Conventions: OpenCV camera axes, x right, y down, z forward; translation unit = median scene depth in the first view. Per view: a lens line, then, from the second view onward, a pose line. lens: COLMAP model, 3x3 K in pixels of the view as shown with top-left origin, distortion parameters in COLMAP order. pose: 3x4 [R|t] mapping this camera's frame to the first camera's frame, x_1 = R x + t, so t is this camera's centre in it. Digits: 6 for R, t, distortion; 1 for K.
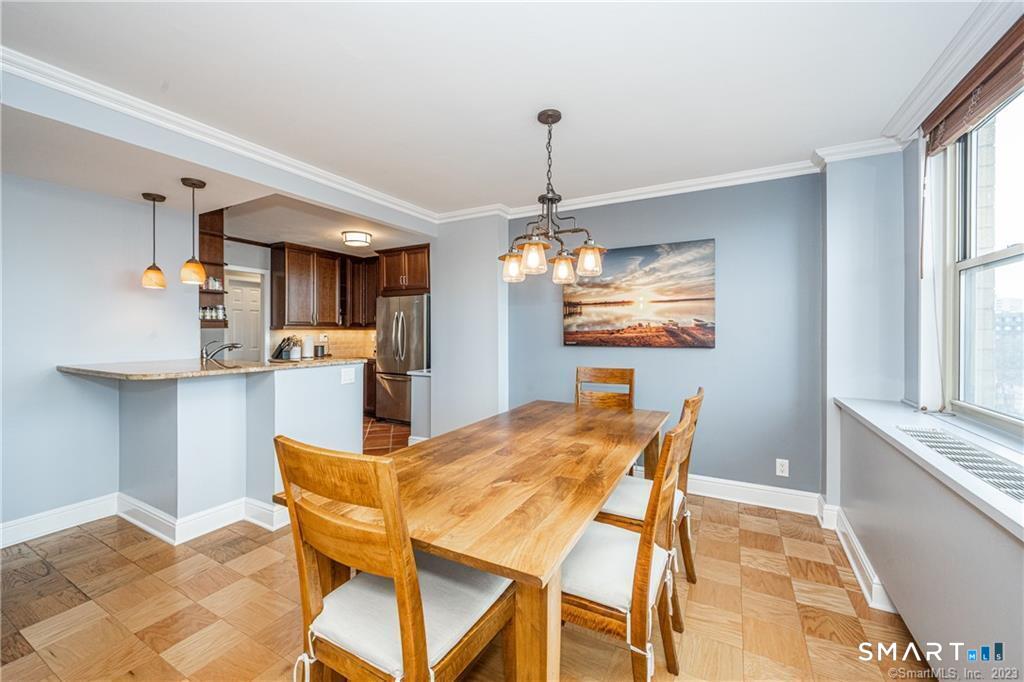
lens RADIAL K [[410.2, 0, 509.3], [0, 410.2, 331.2], [0, 0, 1]] dist [0.003667, -0.000770]
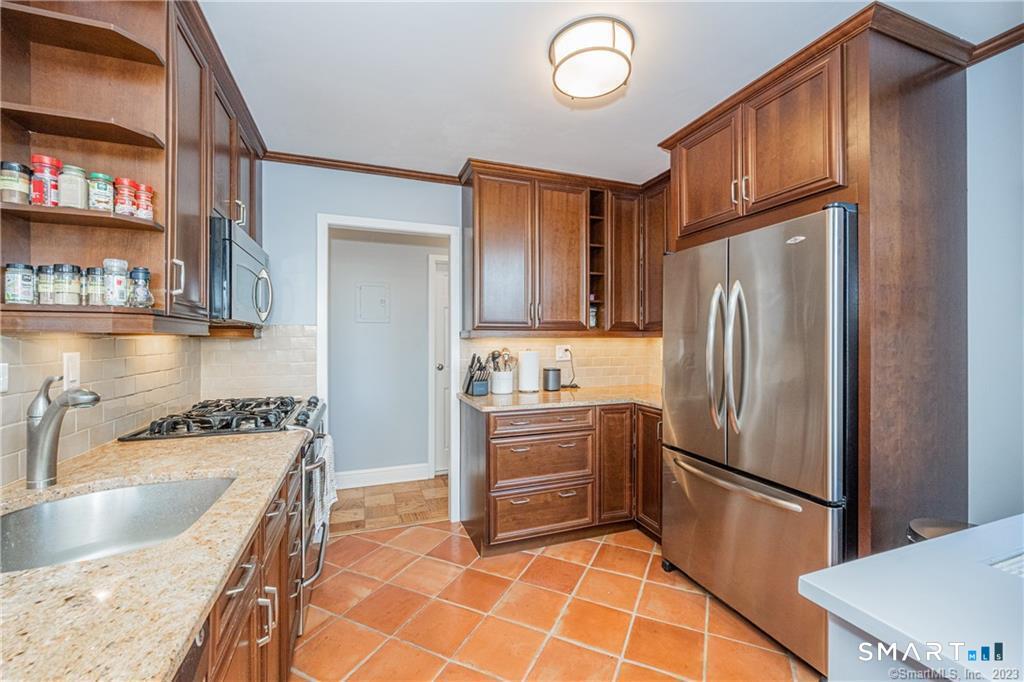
lens RADIAL K [[410.2, 0, 508.0], [0, 410.2, 336.1], [0, 0, 1]] dist [0.003667, -0.000770]
pose [[0.746323, -0.002661, -0.665578, -0.166270], [-0.001807, 0.999980, -0.006024, -0.001705], [0.665581, 0.005699, 0.746304, 0.585768]]
